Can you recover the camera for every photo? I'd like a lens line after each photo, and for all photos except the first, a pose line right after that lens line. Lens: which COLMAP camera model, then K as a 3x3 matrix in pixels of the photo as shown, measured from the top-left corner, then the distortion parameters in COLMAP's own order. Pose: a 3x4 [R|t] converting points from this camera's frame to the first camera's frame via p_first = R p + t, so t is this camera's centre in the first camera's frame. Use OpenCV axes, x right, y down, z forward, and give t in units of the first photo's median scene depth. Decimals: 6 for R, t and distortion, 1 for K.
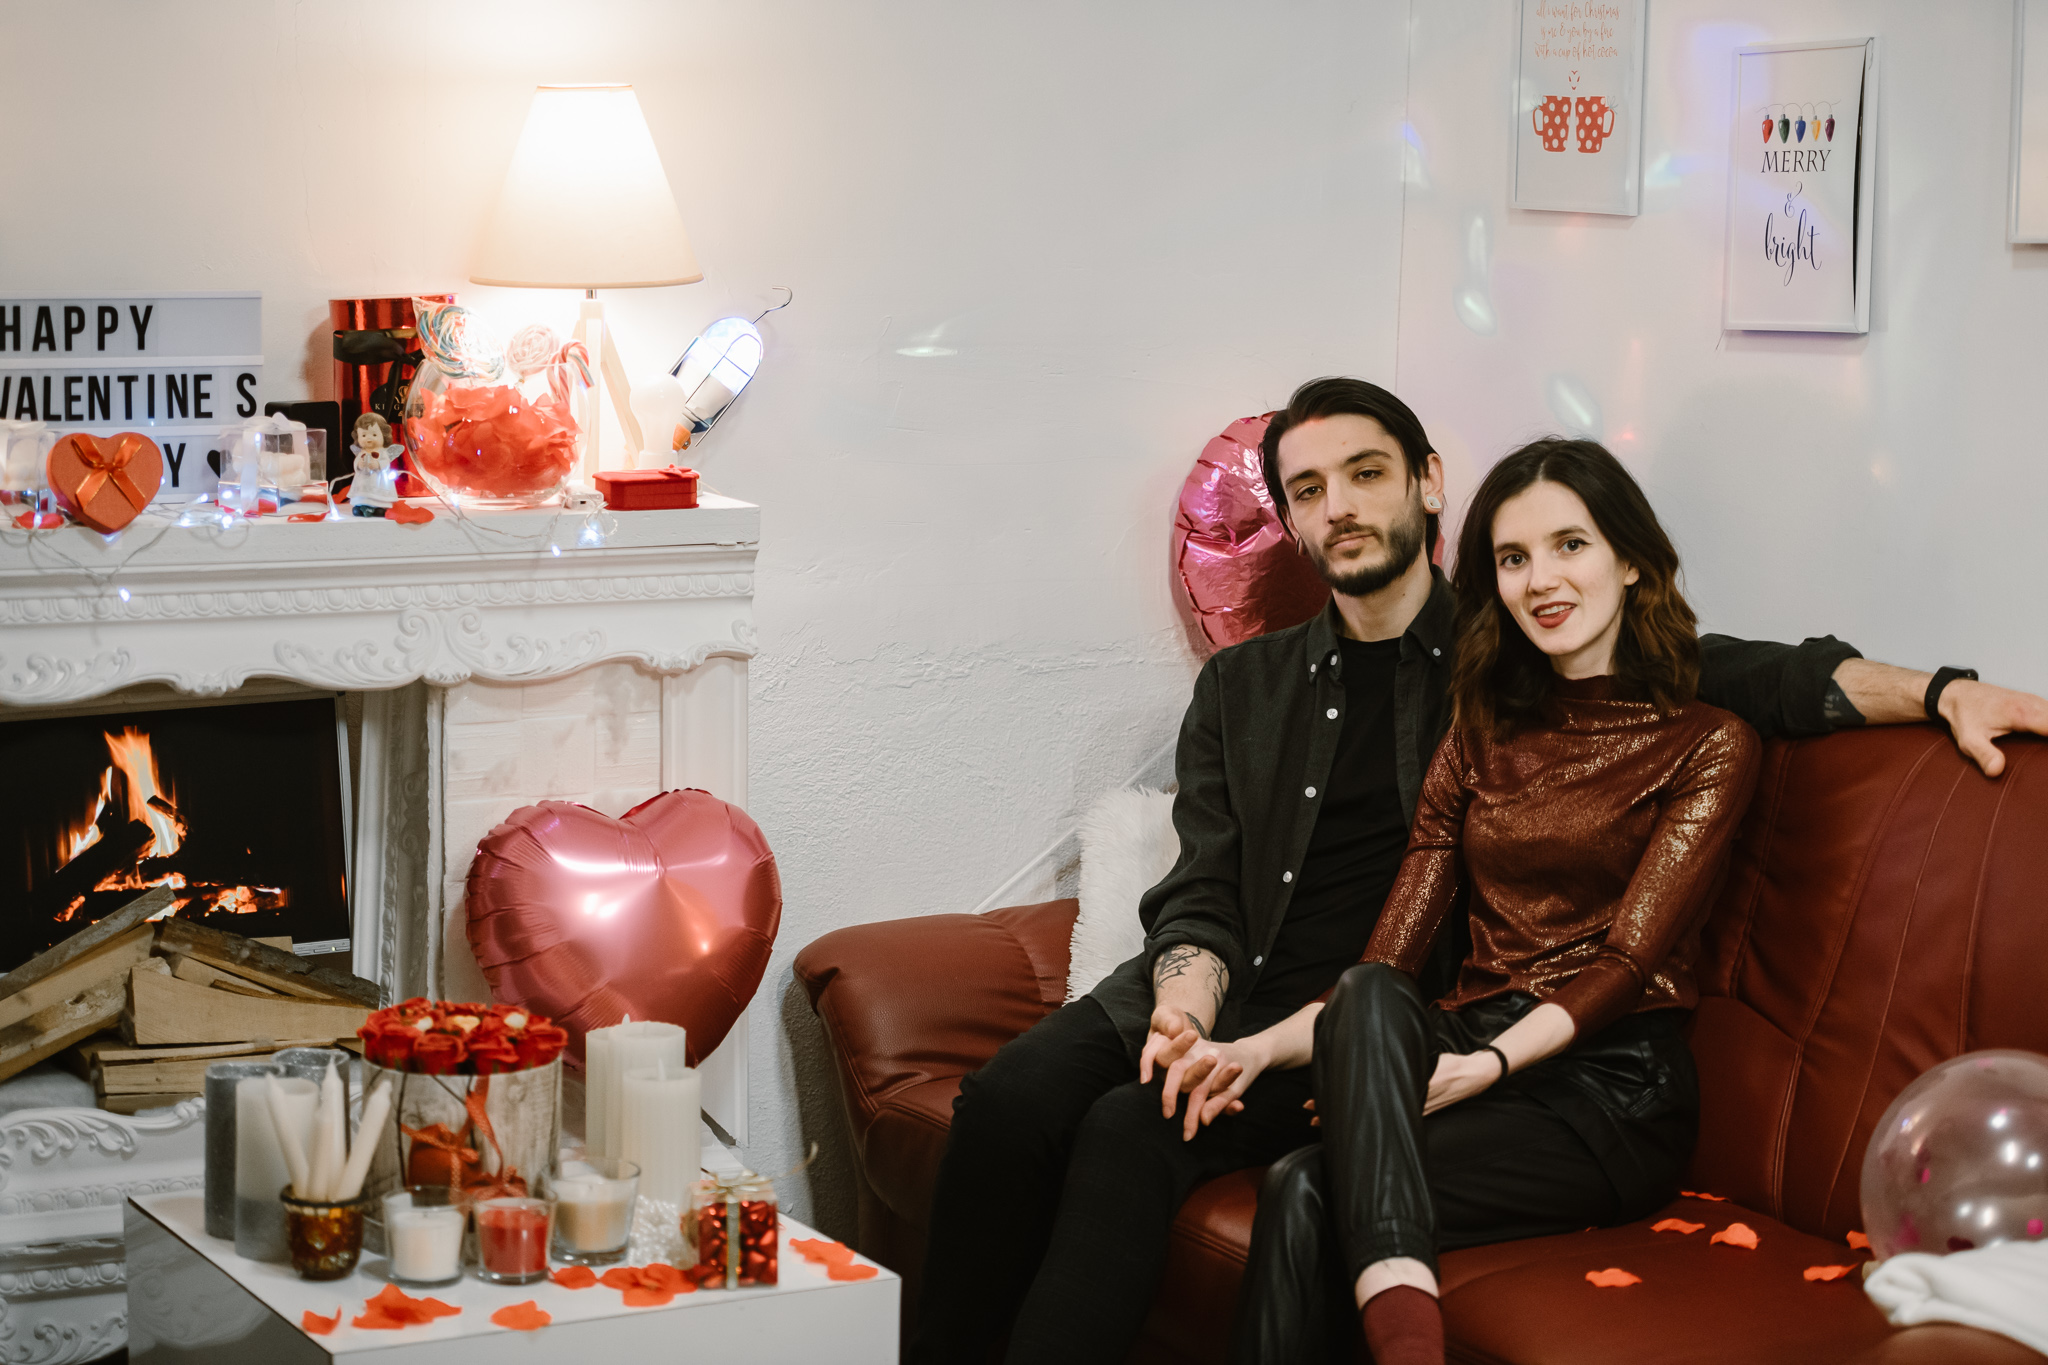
lens RADIAL K [[4133.1, 0, 1024.0], [0, 4133.1, 682.5], [0, 0, 1]] dist [-0.079707, -0.409633]
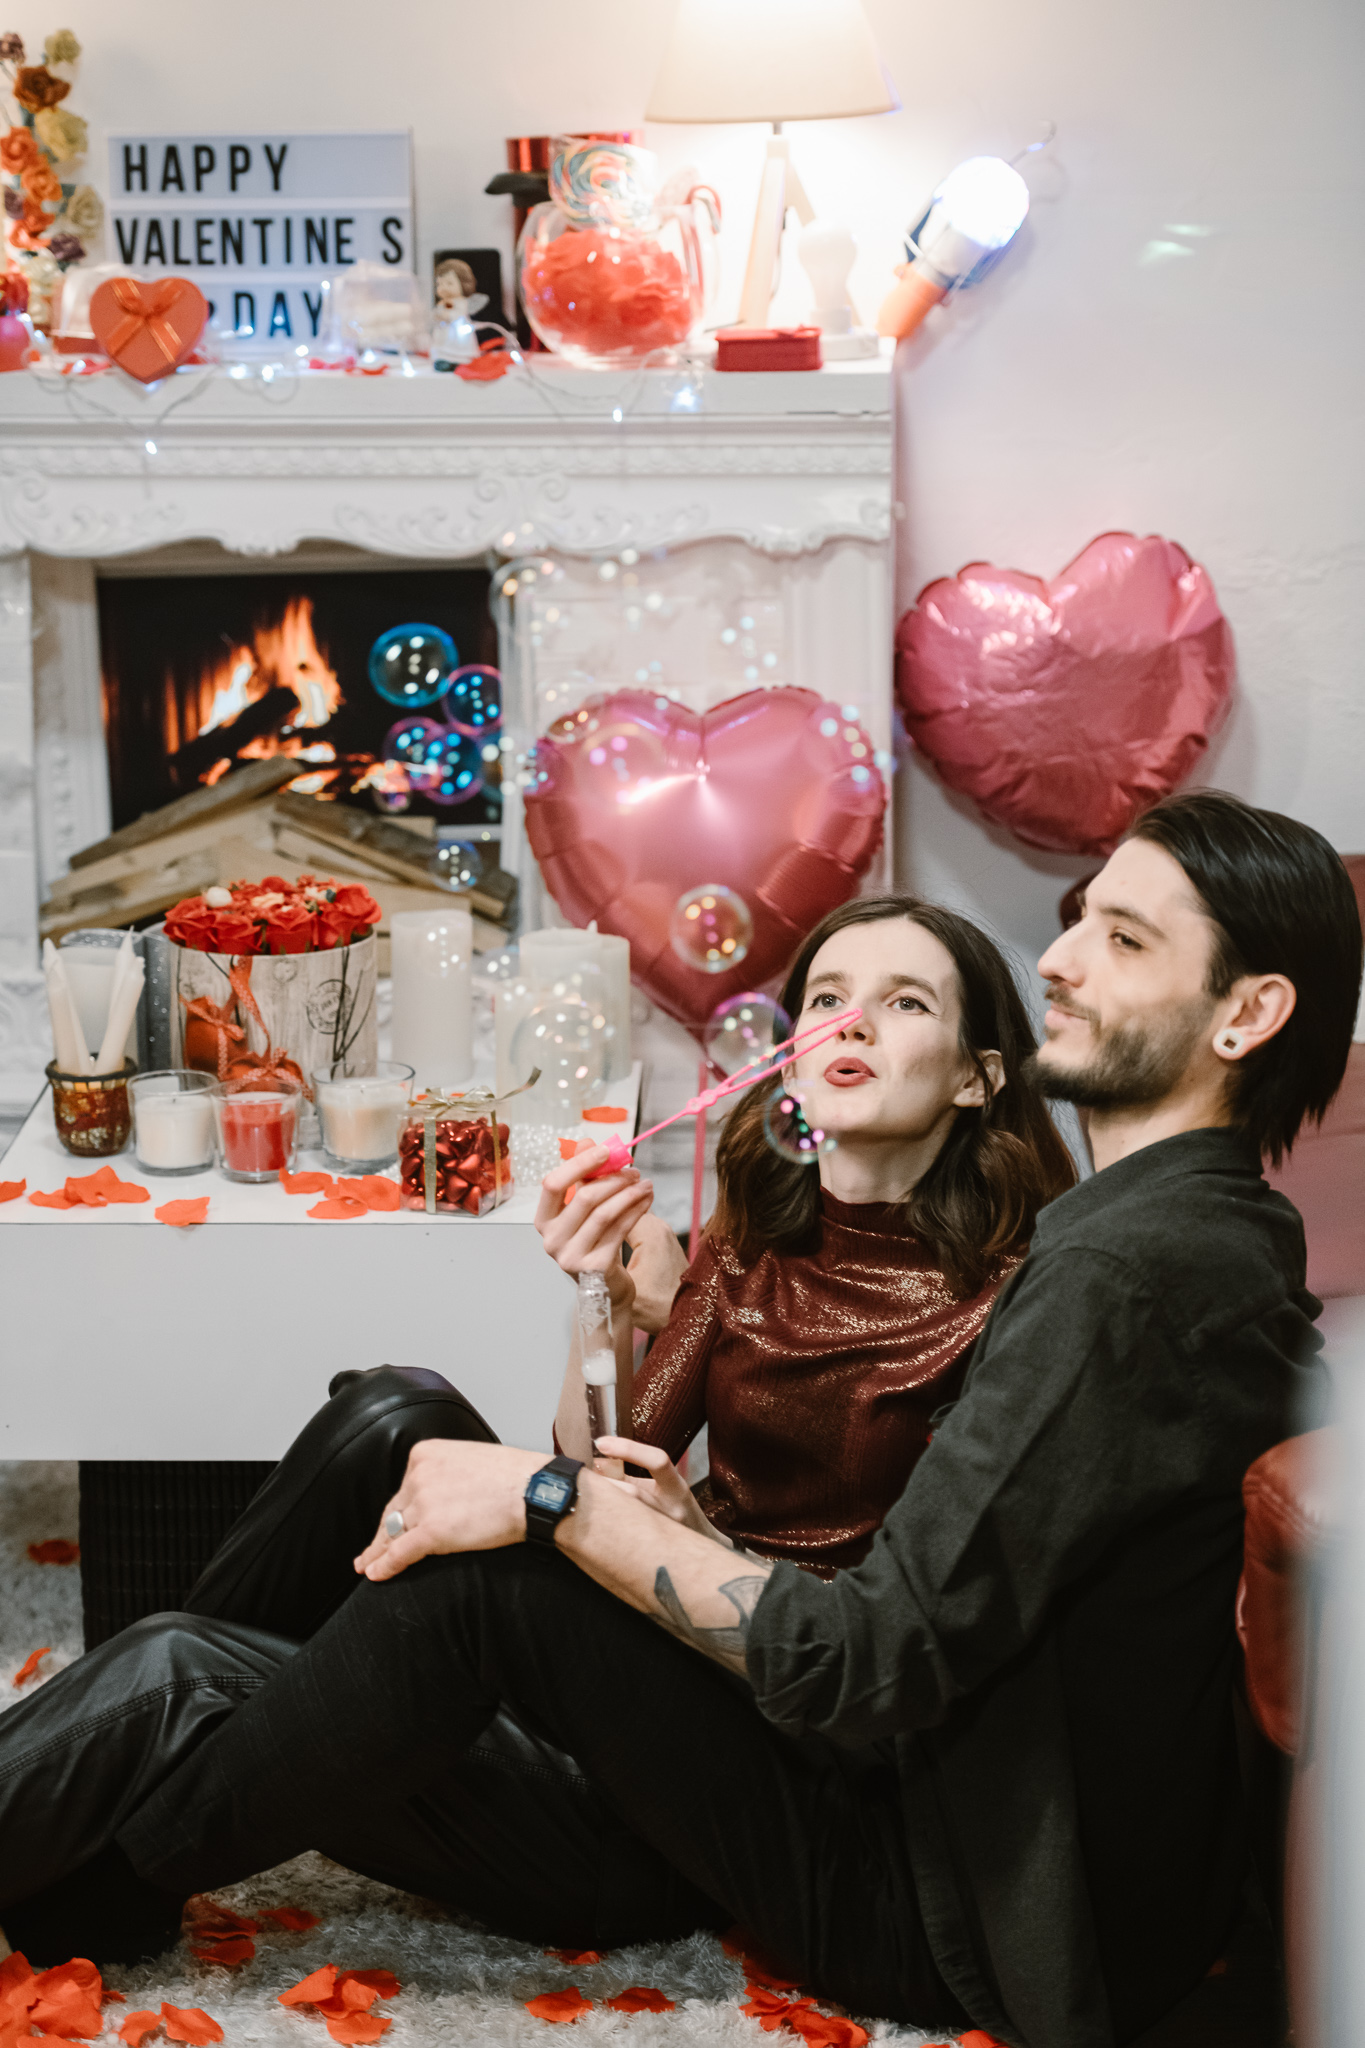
lens RADIAL K [[4631.8, 0, 682.5], [0, 4631.8, 1024.0], [0, 0, 1]] dist [-0.014929, -0.408269]
pose [[0.851627, 0.093282, -0.515780, 0.432521], [-0.045124, 0.993431, 0.105162, -0.006151], [0.522202, -0.066285, 0.850242, 0.123226]]
